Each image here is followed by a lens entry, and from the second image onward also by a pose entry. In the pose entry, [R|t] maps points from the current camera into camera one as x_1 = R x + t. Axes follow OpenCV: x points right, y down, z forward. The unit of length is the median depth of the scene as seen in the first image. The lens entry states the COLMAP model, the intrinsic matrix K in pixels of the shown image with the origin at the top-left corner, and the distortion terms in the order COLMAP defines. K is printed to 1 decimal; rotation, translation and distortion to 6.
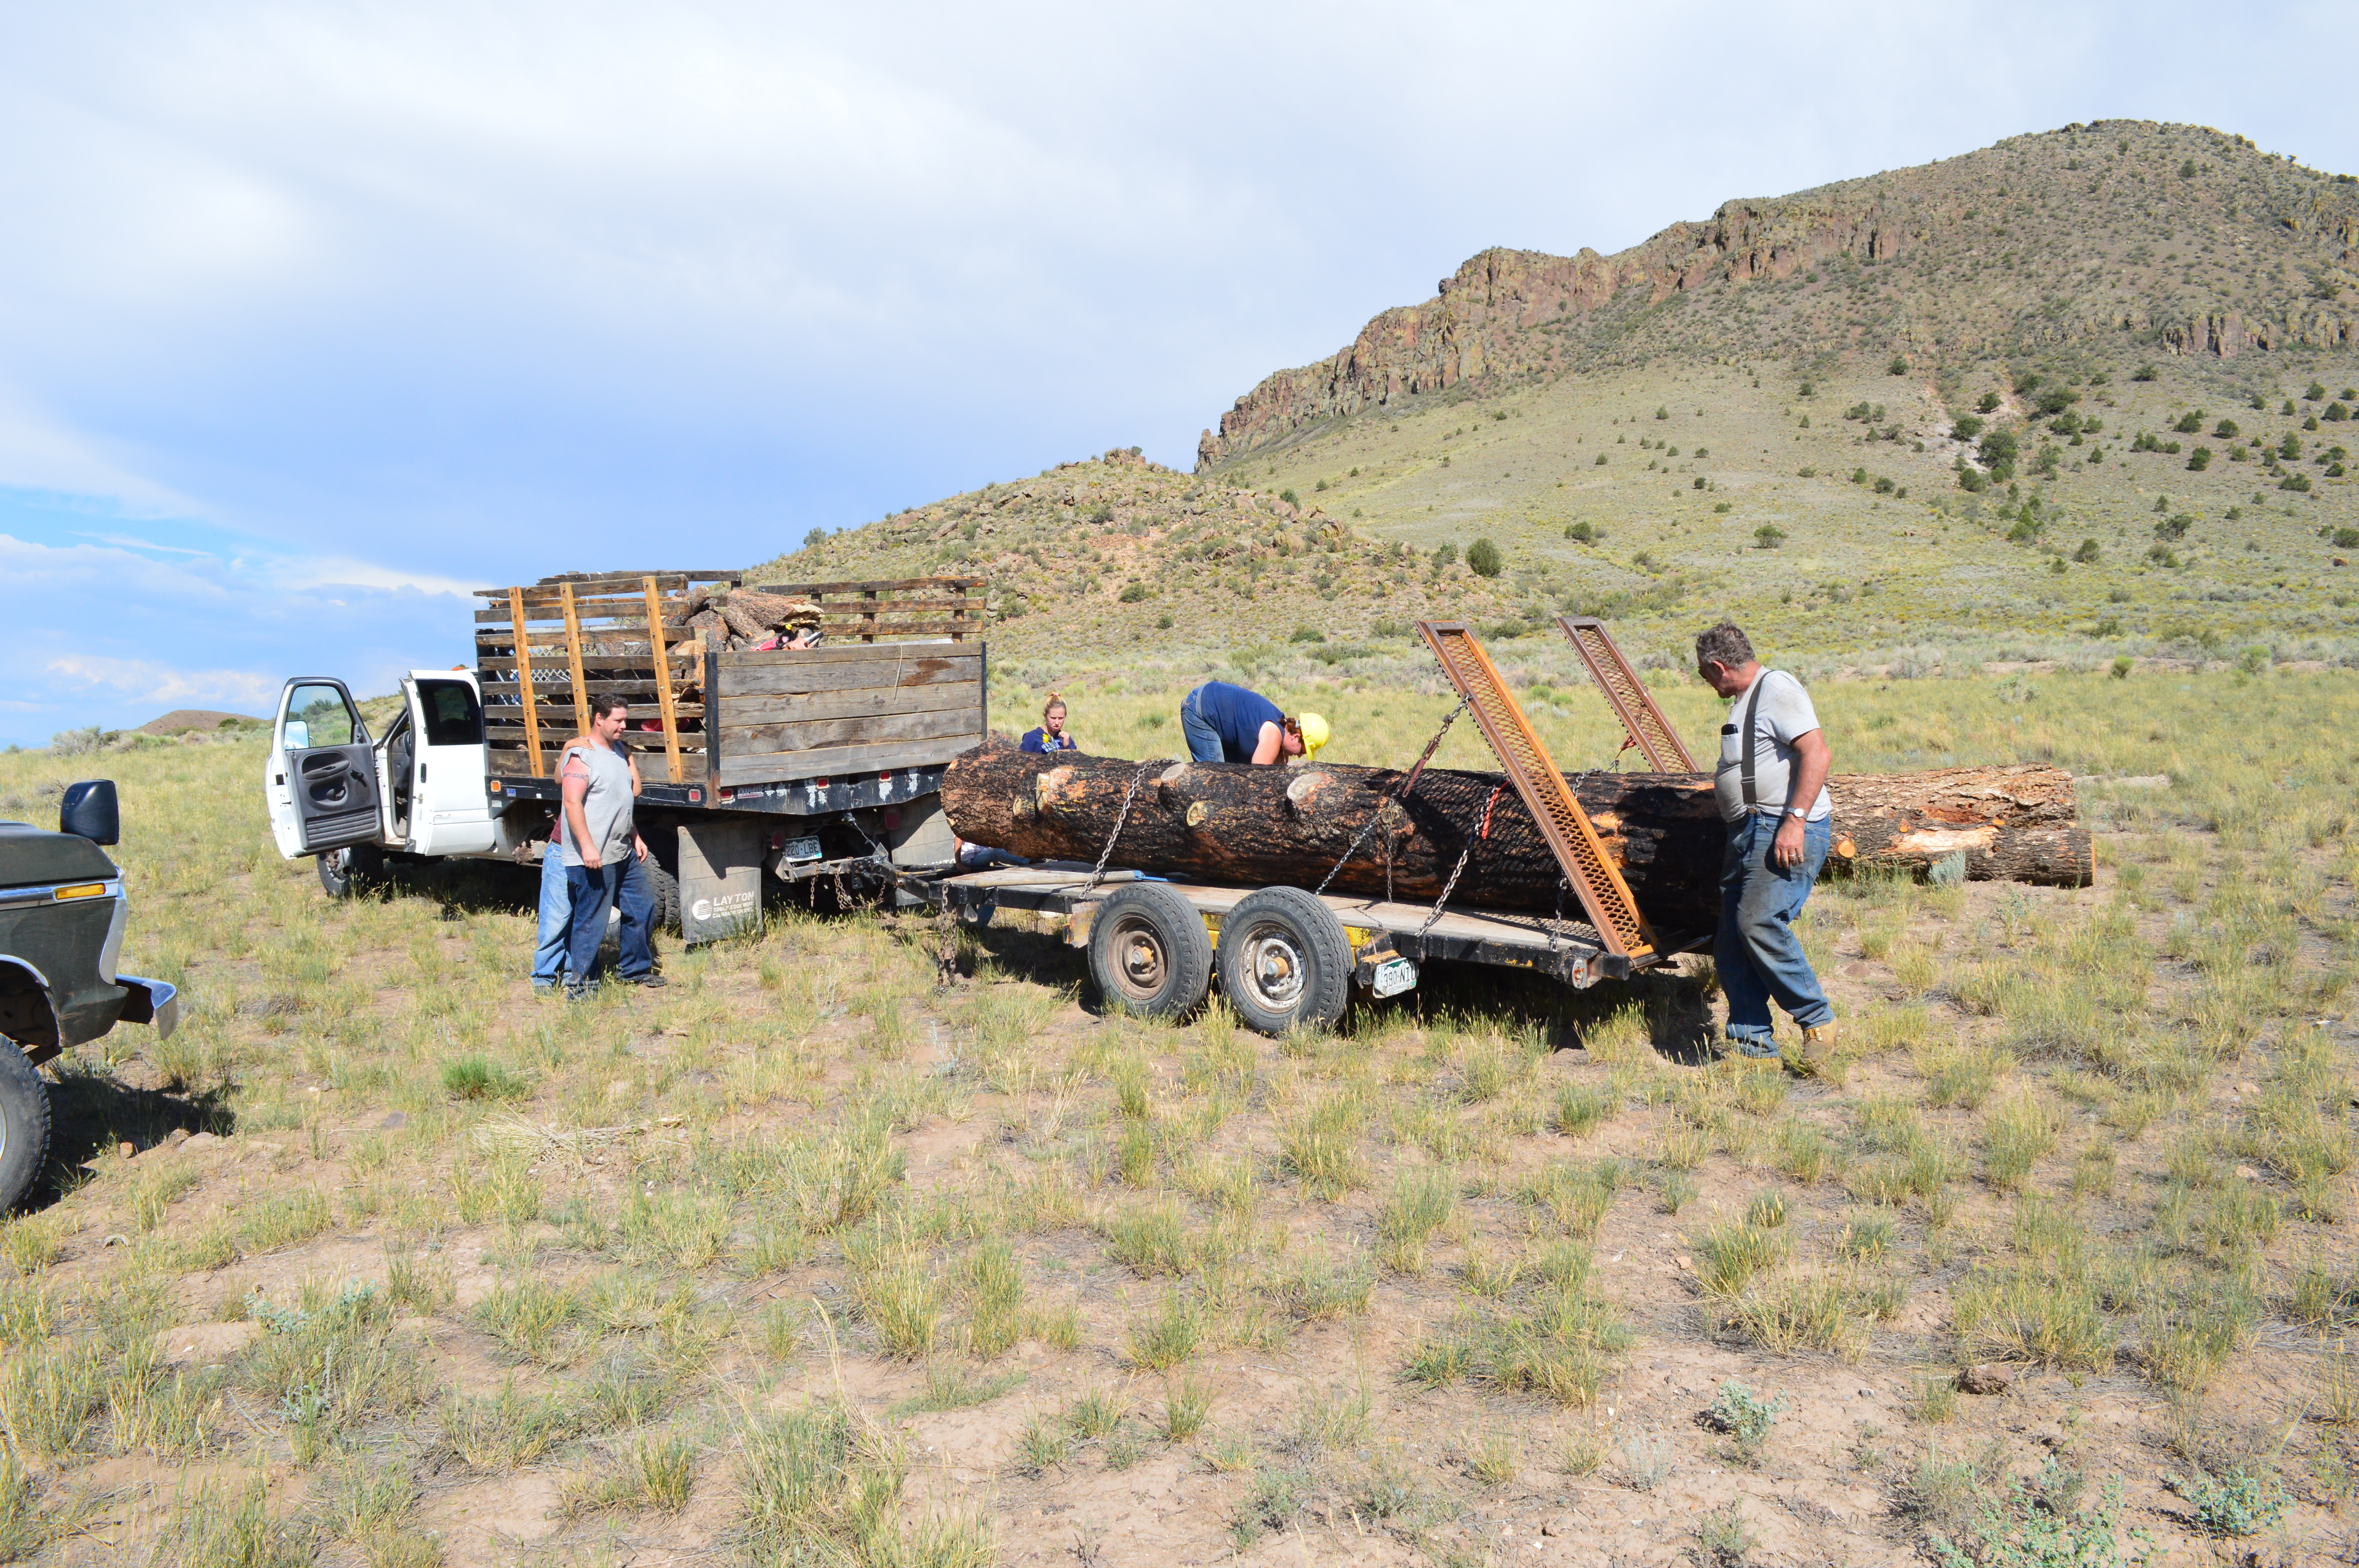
lens RADIAL K [[1876.9, 0, 1187.2], [0, 1876.9, 796.3], [0, 0, 1]] dist [-0.081976, -0.000428]
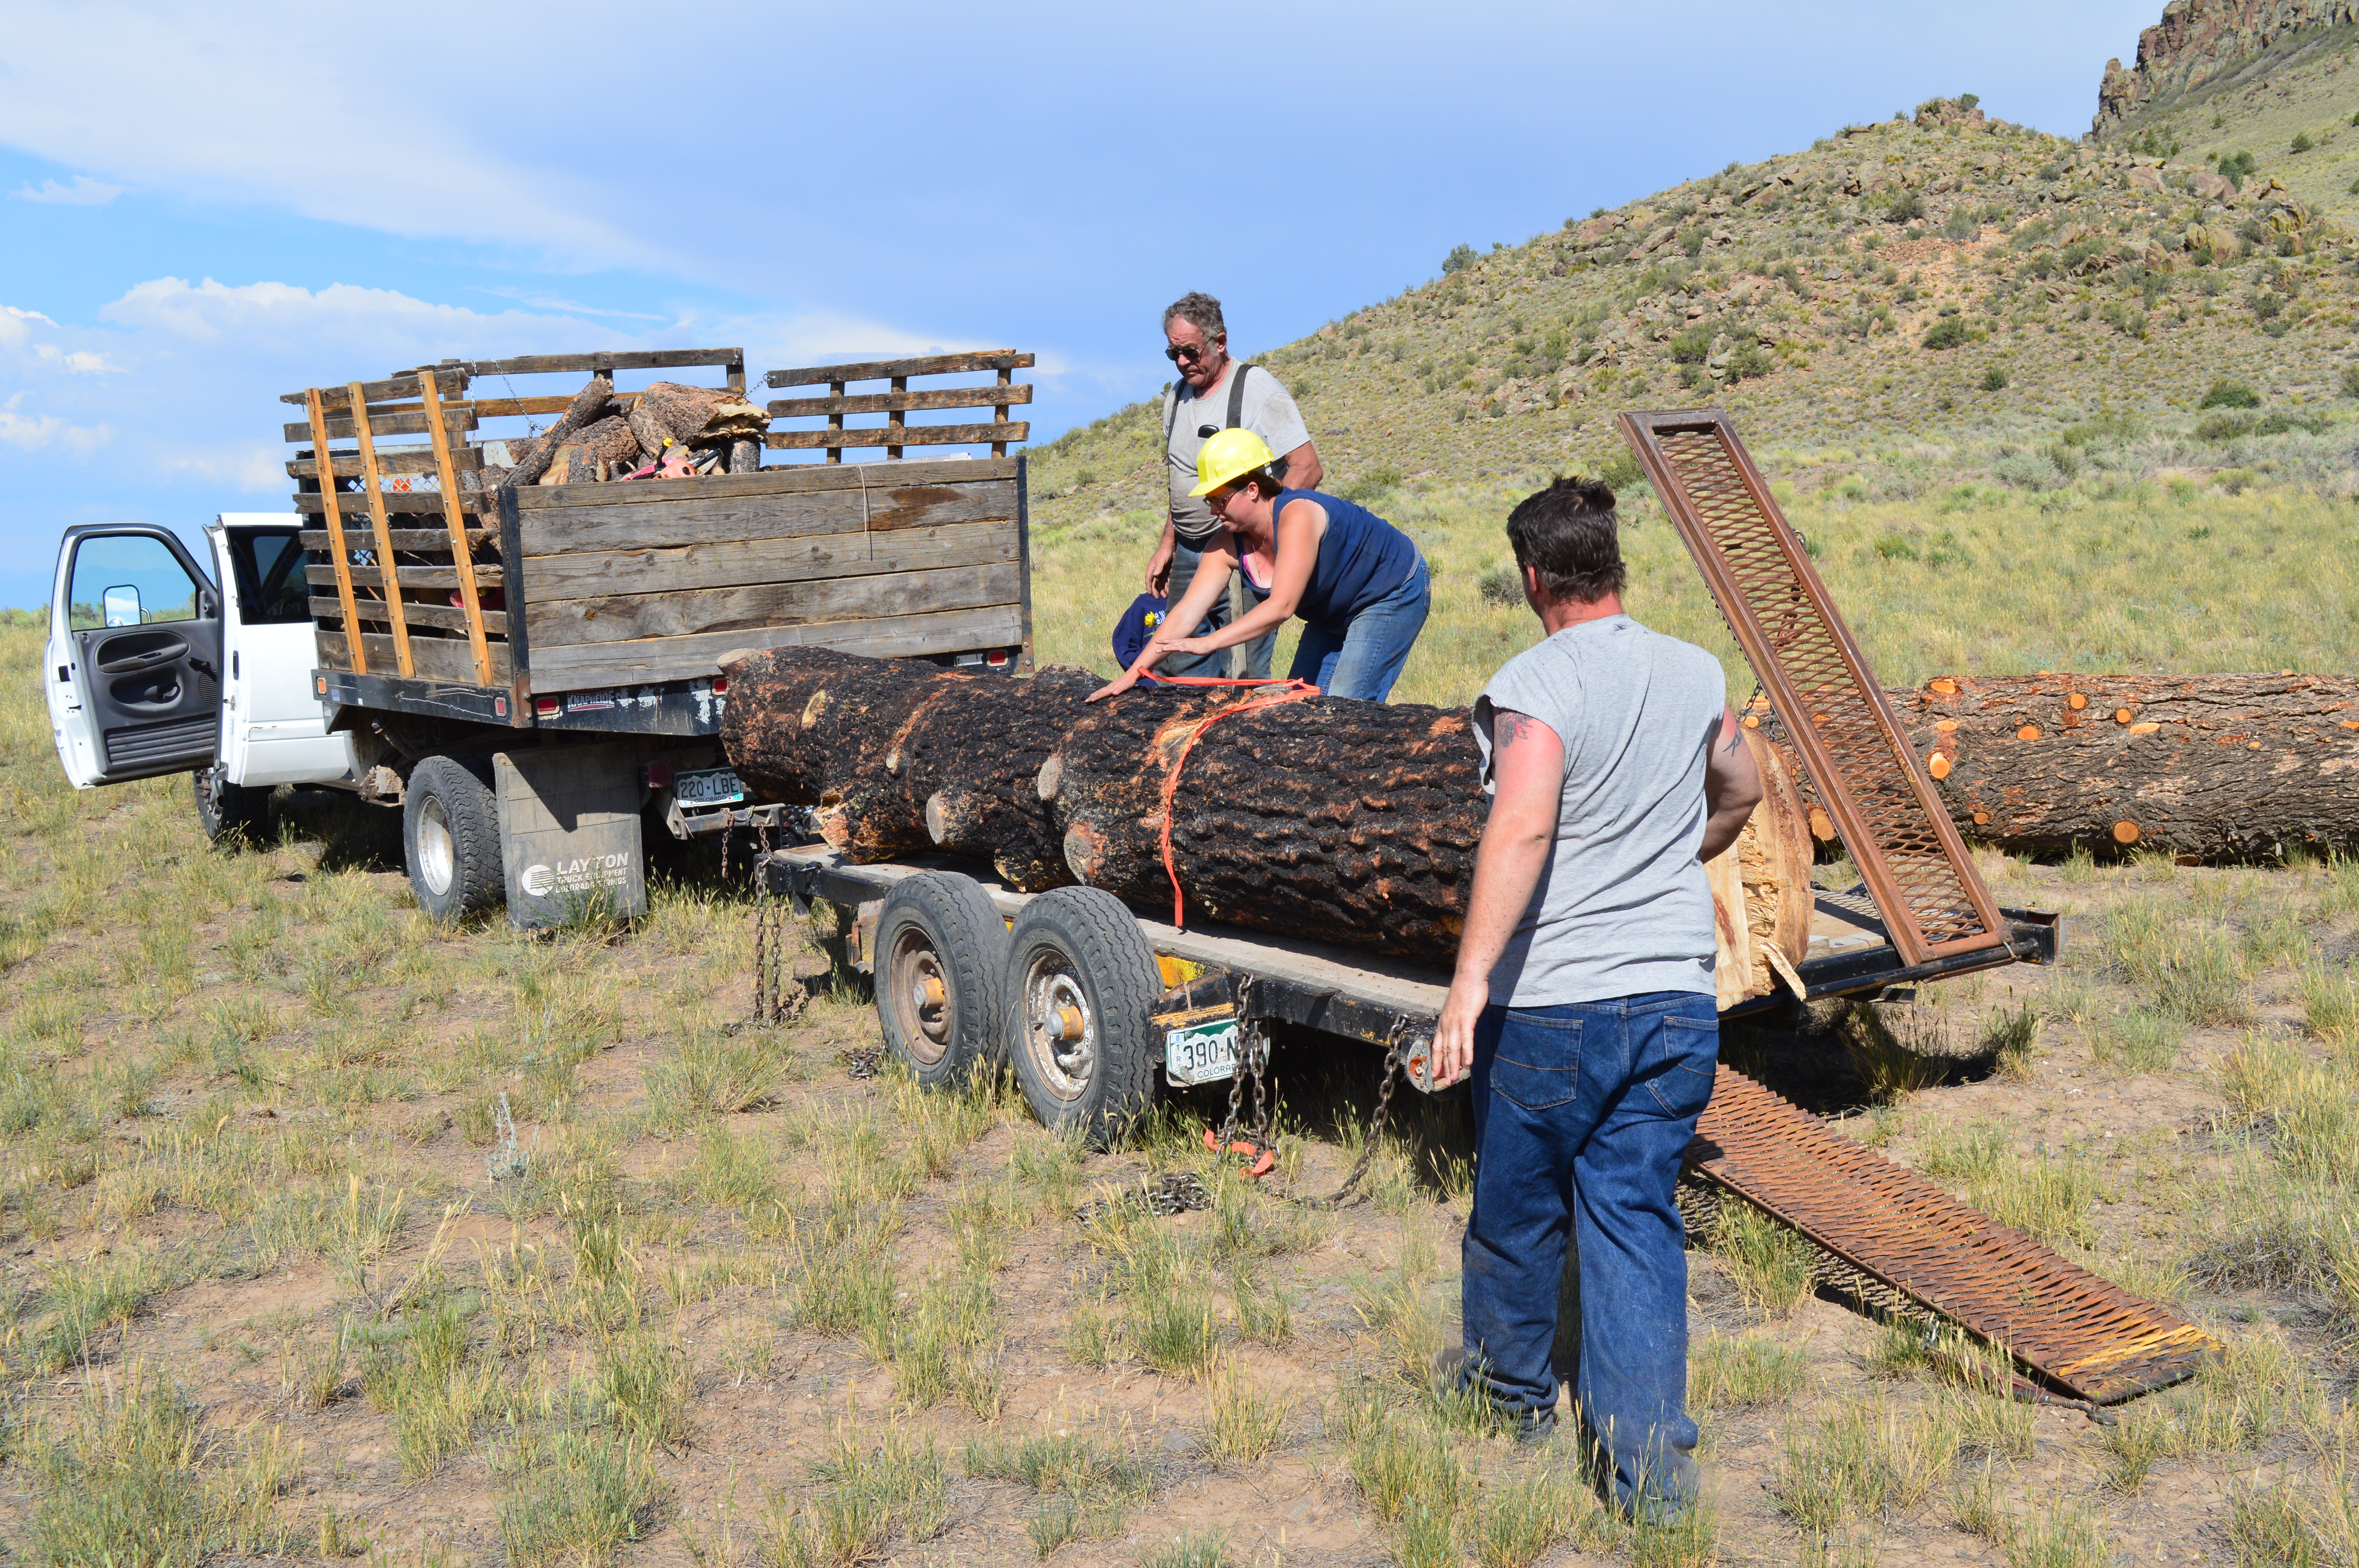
lens RADIAL K [[2895.3, 0, 1184.3], [0, 2895.3, 788.3], [0, 0, 1]] dist [-0.050989, 0.030158]
pose [[0.954589, 0.014696, -0.297564, 0.233069], [-0.001113, 0.998952, 0.045764, -0.016179], [0.297924, -0.043354, 0.953605, 0.093791]]
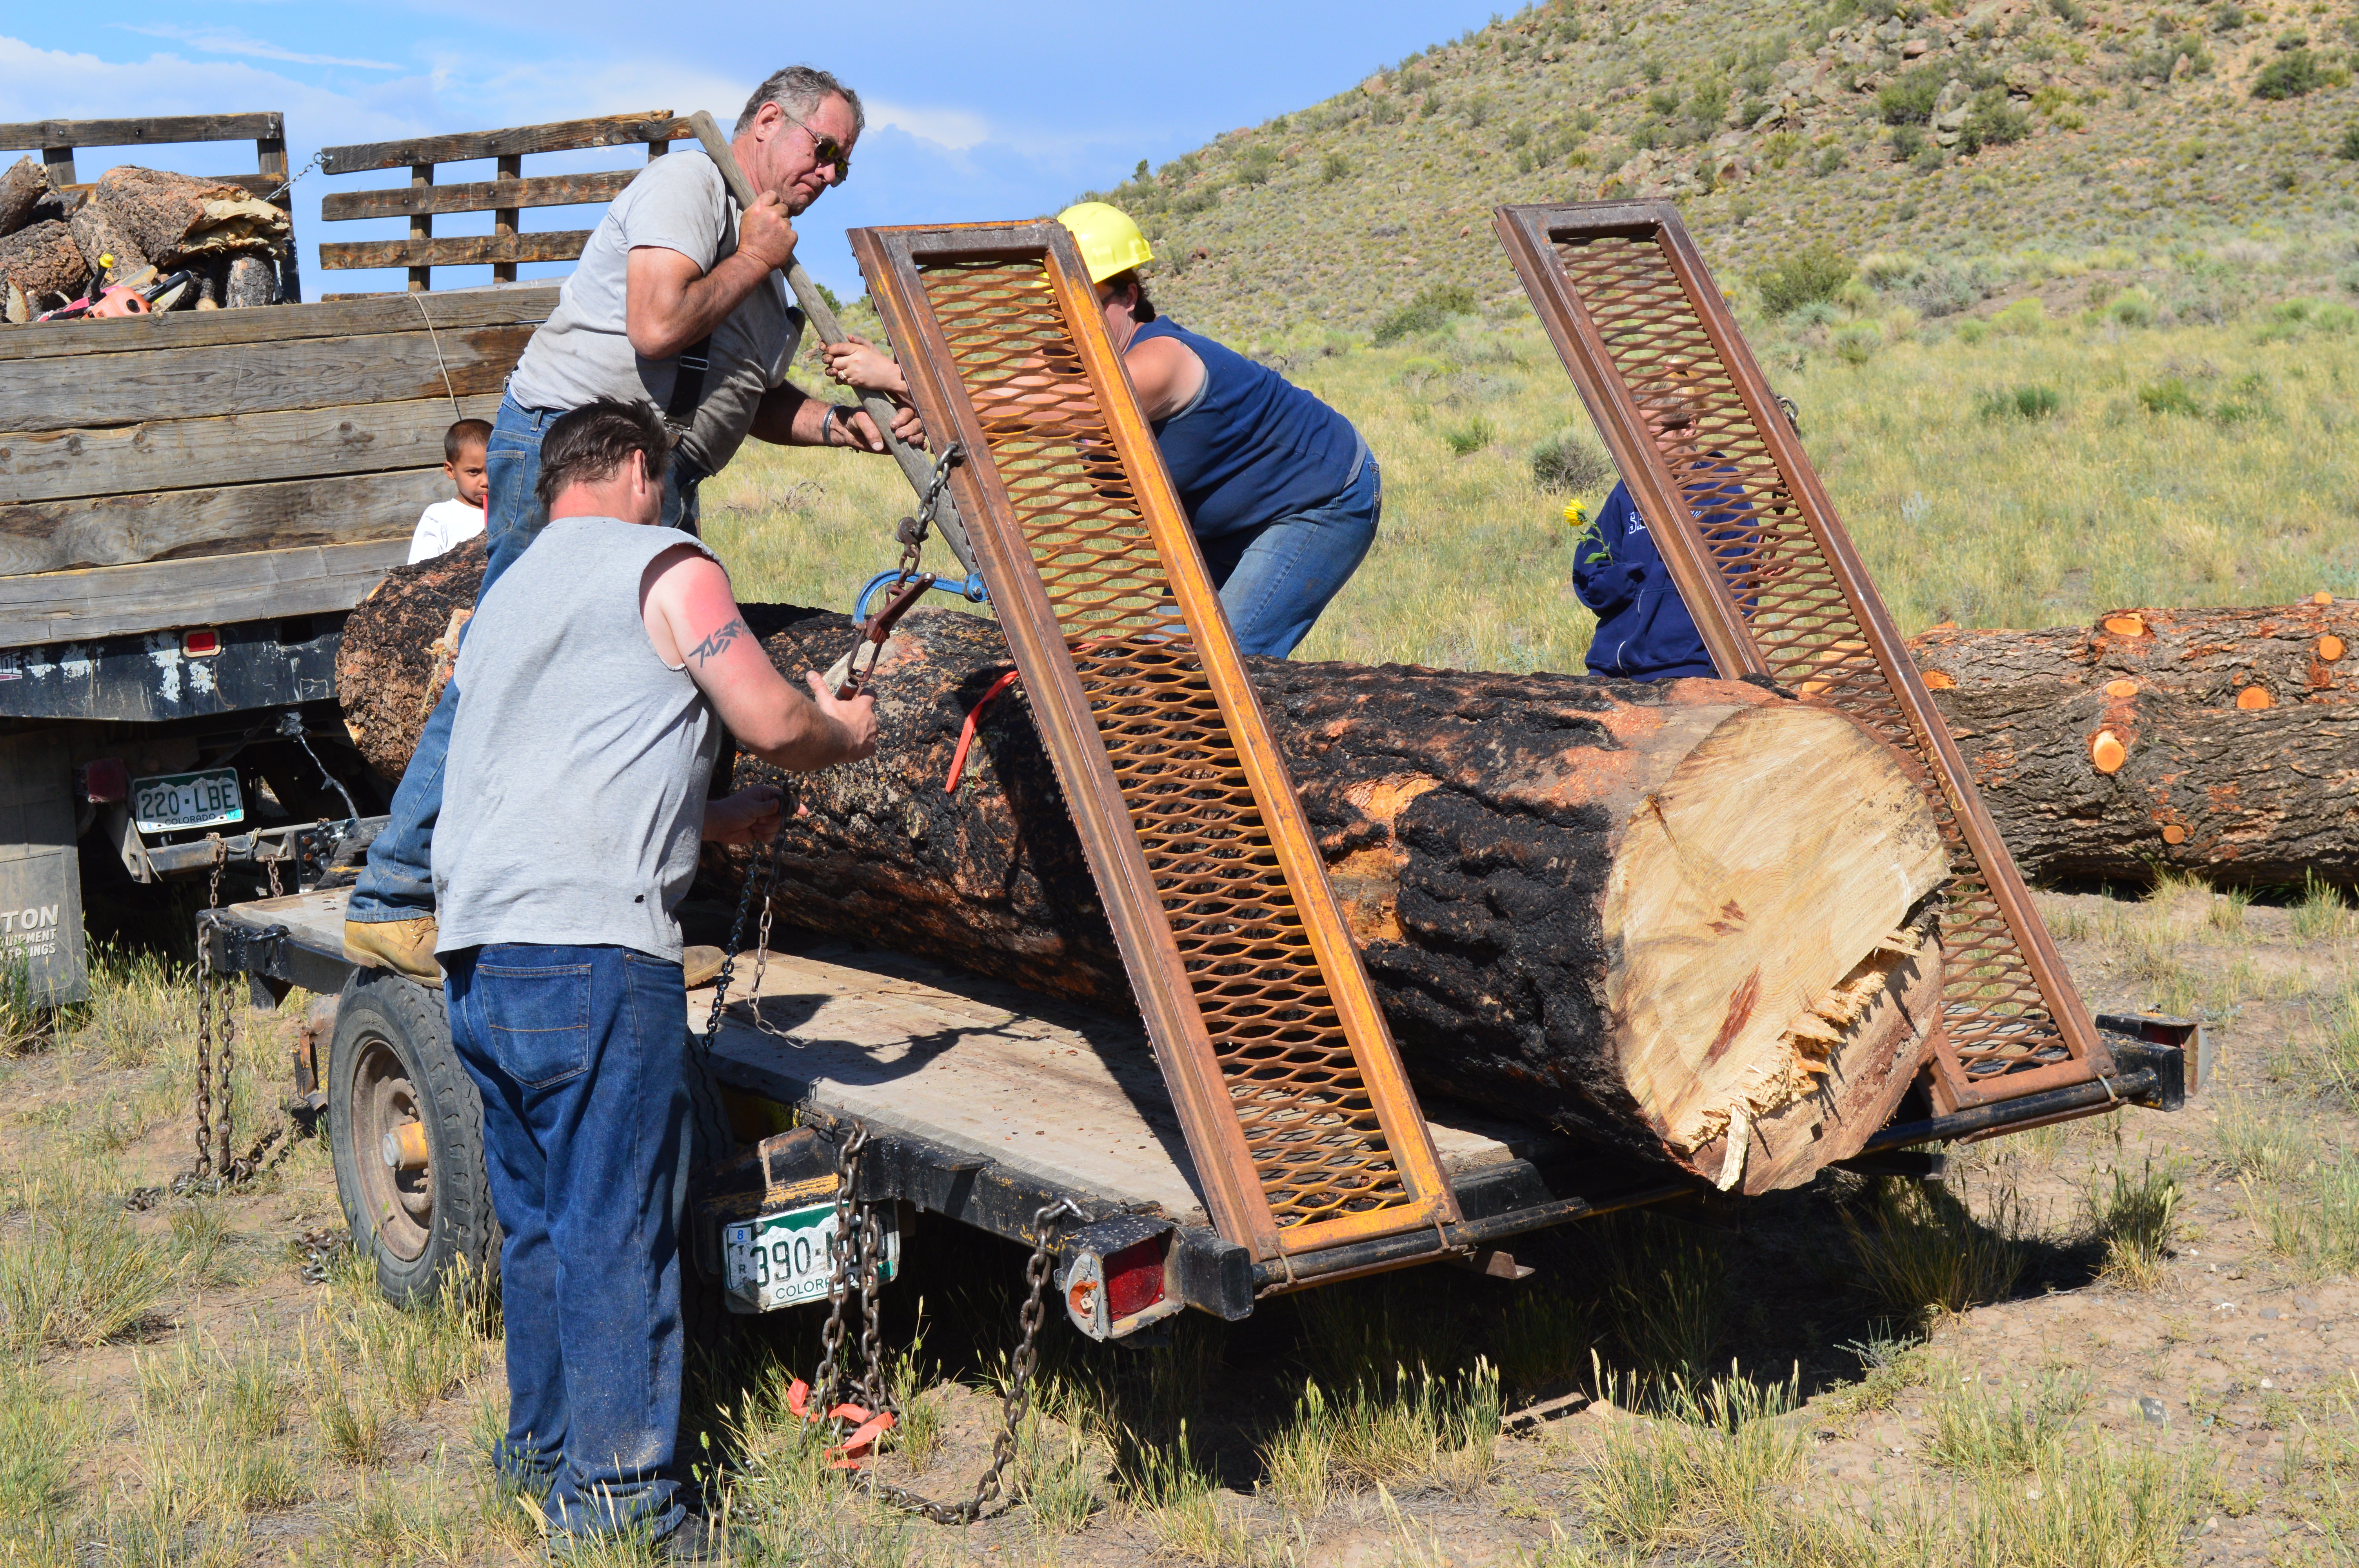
lens RADIAL K [[4235.8, 0, 1179.5], [0, 4235.8, 784.0], [0, 0, 1]] dist [0.004776, 0.030841]
pose [[0.954468, 0.008415, -0.298194, 0.265175], [0.007594, 0.998593, 0.052488, -0.021506], [0.298216, -0.052363, 0.953061, 0.166625]]
